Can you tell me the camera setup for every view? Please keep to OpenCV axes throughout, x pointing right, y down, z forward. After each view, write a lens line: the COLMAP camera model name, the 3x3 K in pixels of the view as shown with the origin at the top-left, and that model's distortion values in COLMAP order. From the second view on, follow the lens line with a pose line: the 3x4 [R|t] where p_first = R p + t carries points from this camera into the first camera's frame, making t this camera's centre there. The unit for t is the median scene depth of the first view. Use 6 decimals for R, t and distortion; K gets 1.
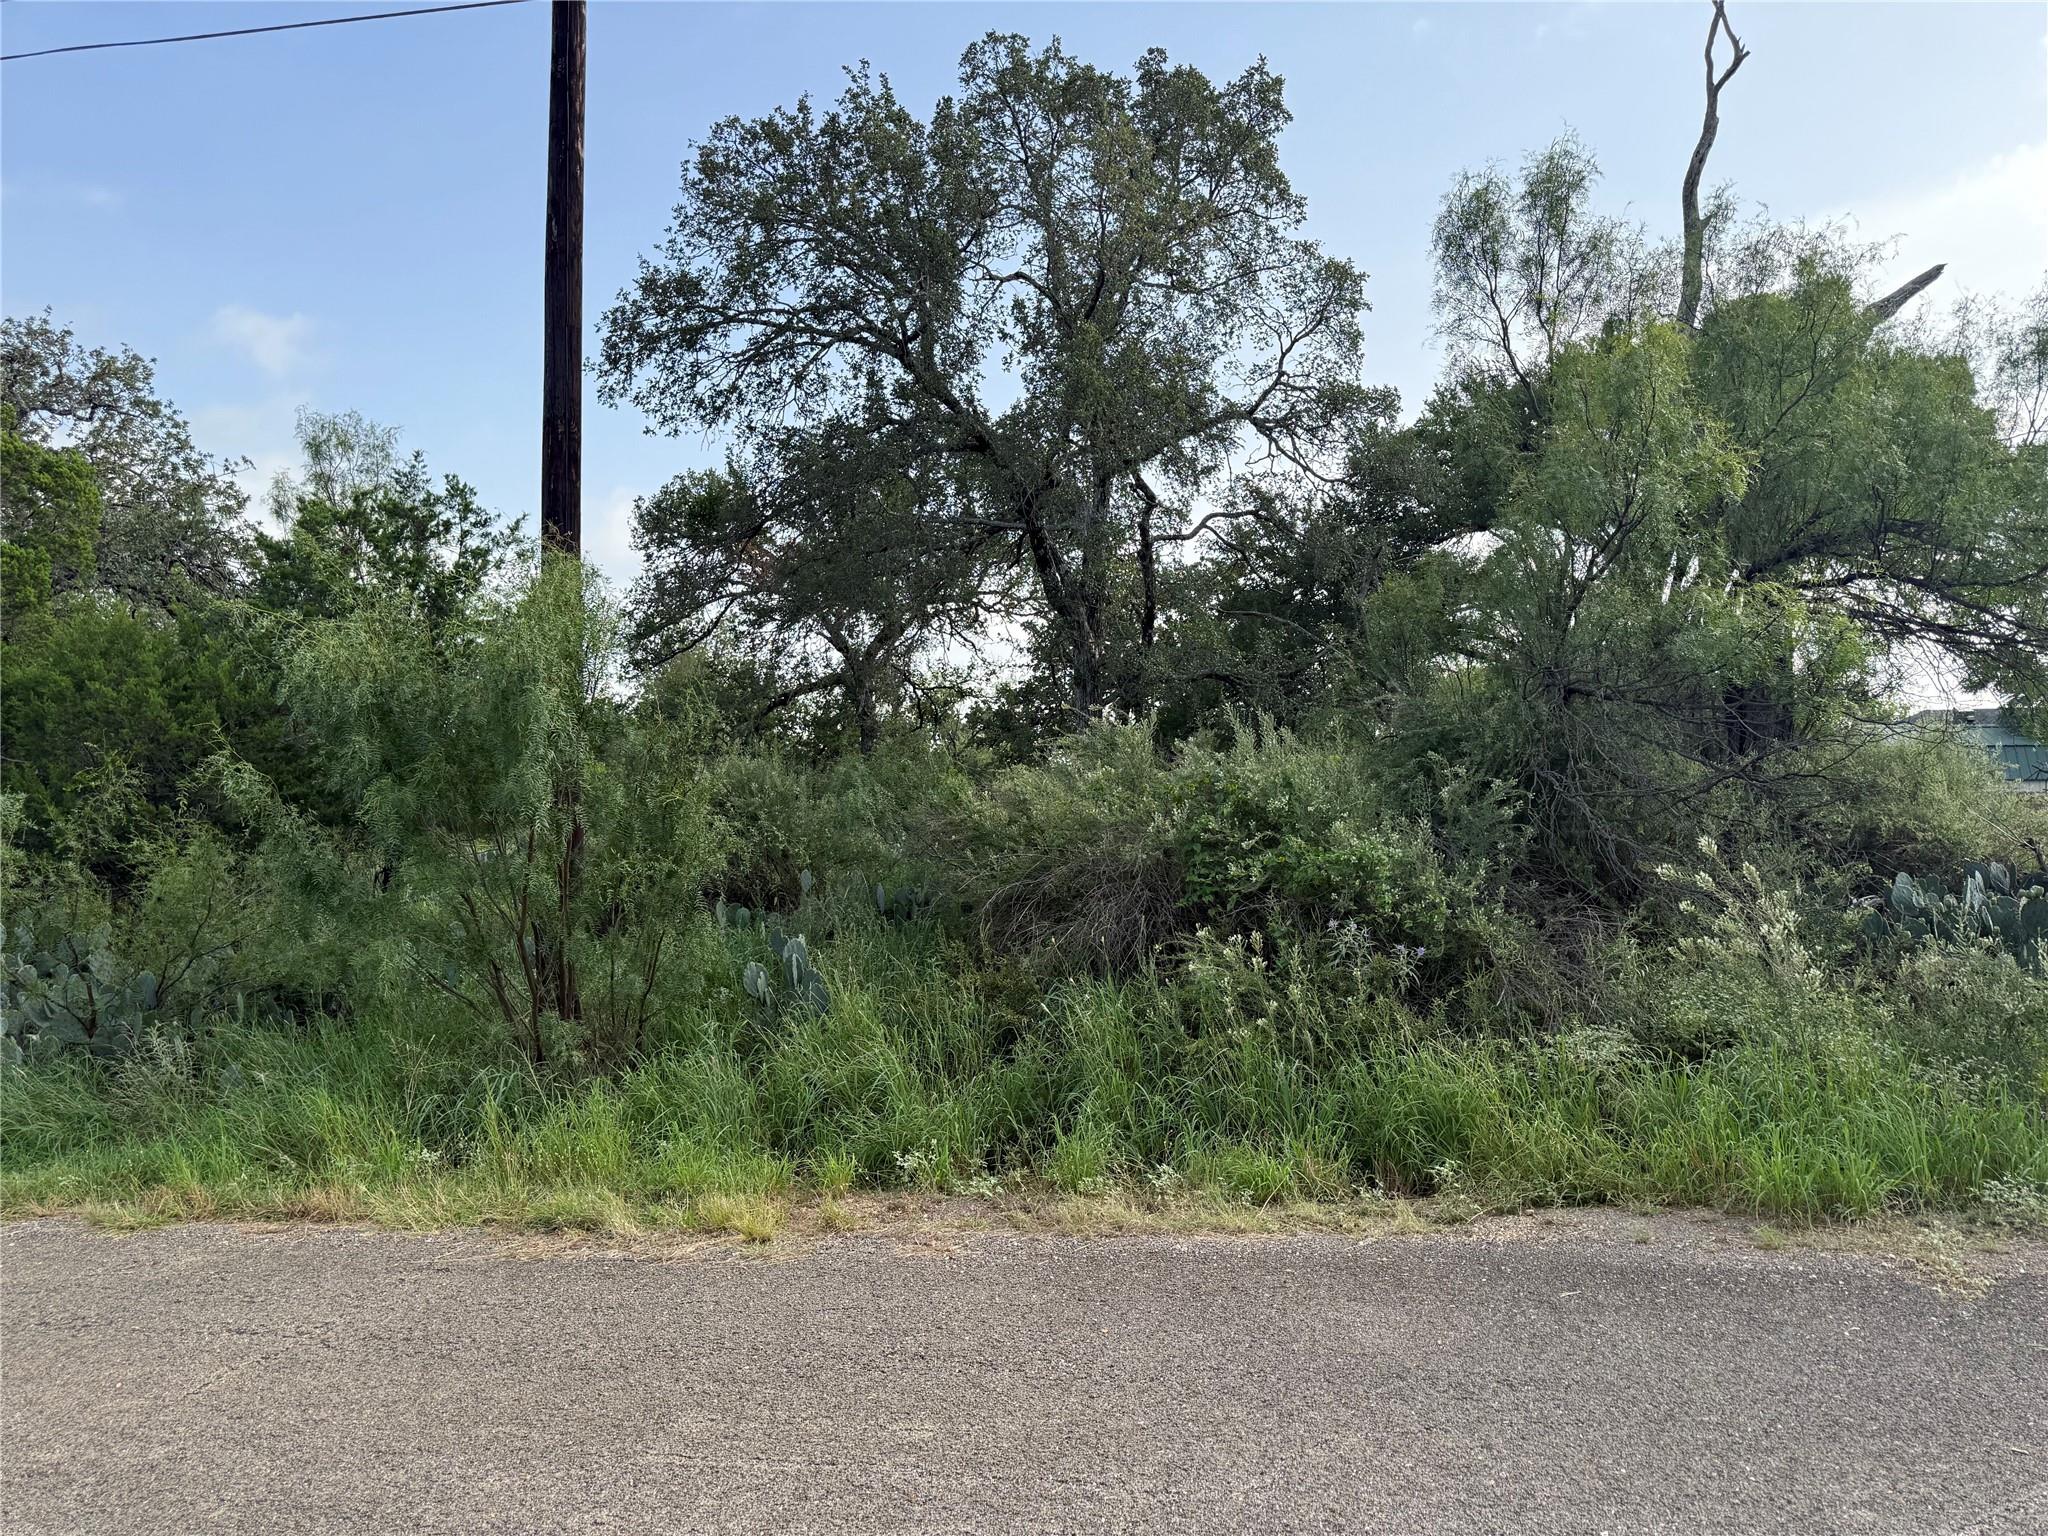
lens RADIAL K [[1287.1, 0, 1024.0], [0, 1287.1, 768.0], [0, 0, 1]] dist [0.151354, -0.231099]
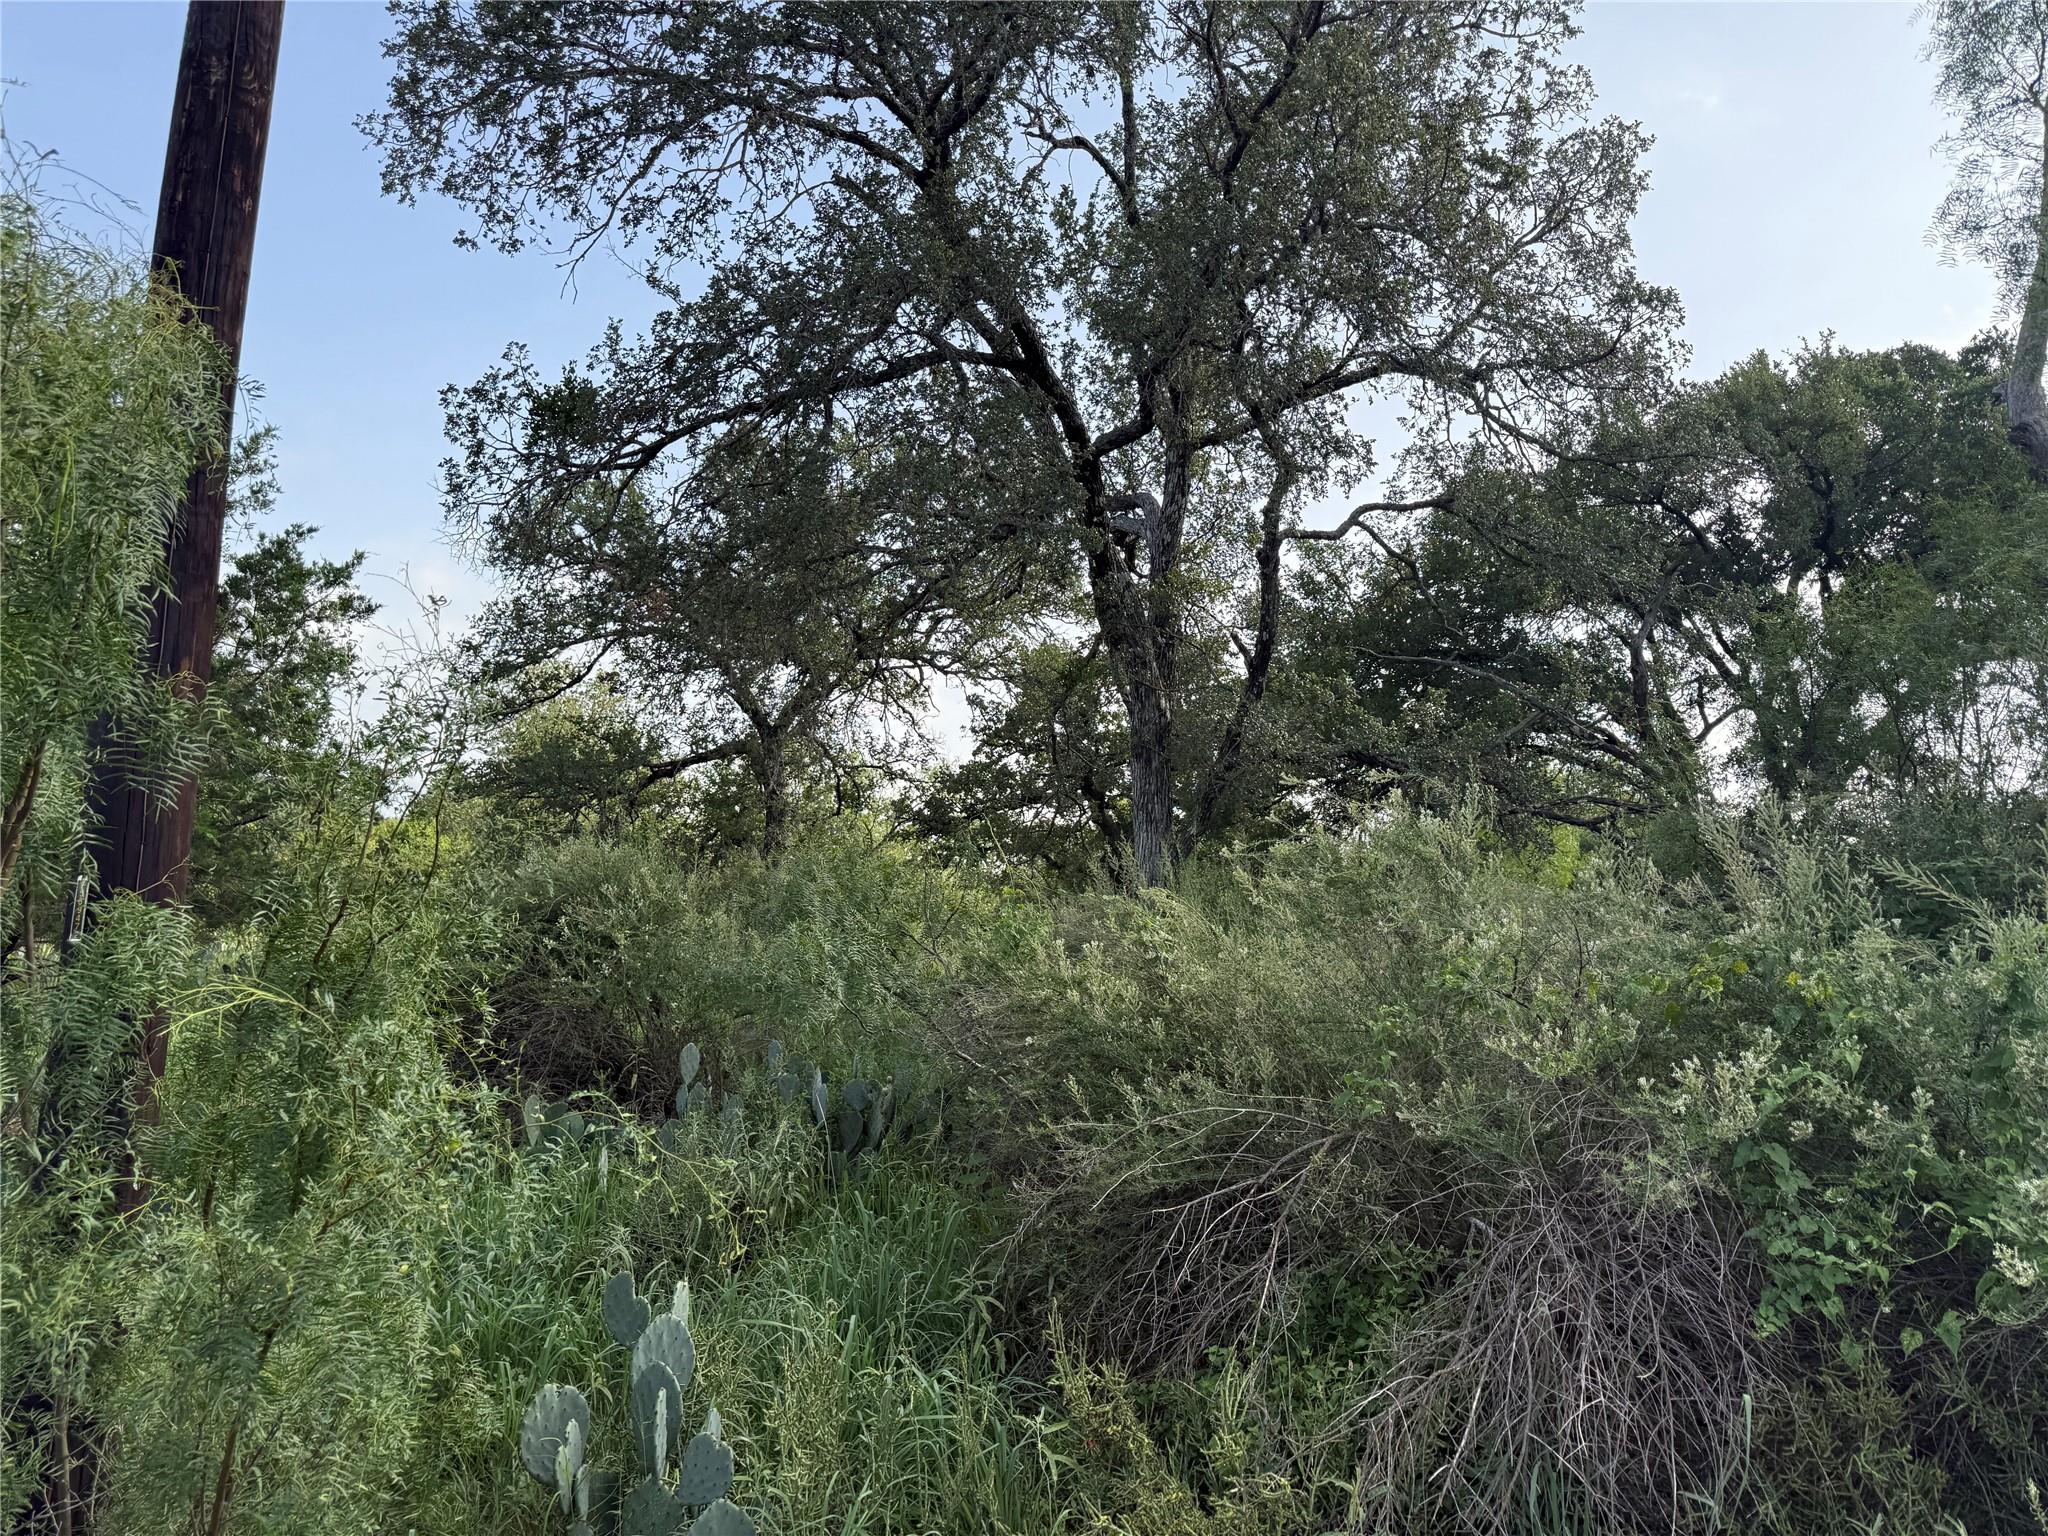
lens RADIAL K [[1287.1, 0, 1024.0], [0, 1287.1, 768.0], [0, 0, 1]] dist [0.151354, -0.231099]
pose [[0.994662, 0.060363, 0.083684, -0.034973], [-0.053766, 0.995427, -0.078963, -0.002078], [-0.088068, 0.074042, 0.993359, 0.182493]]
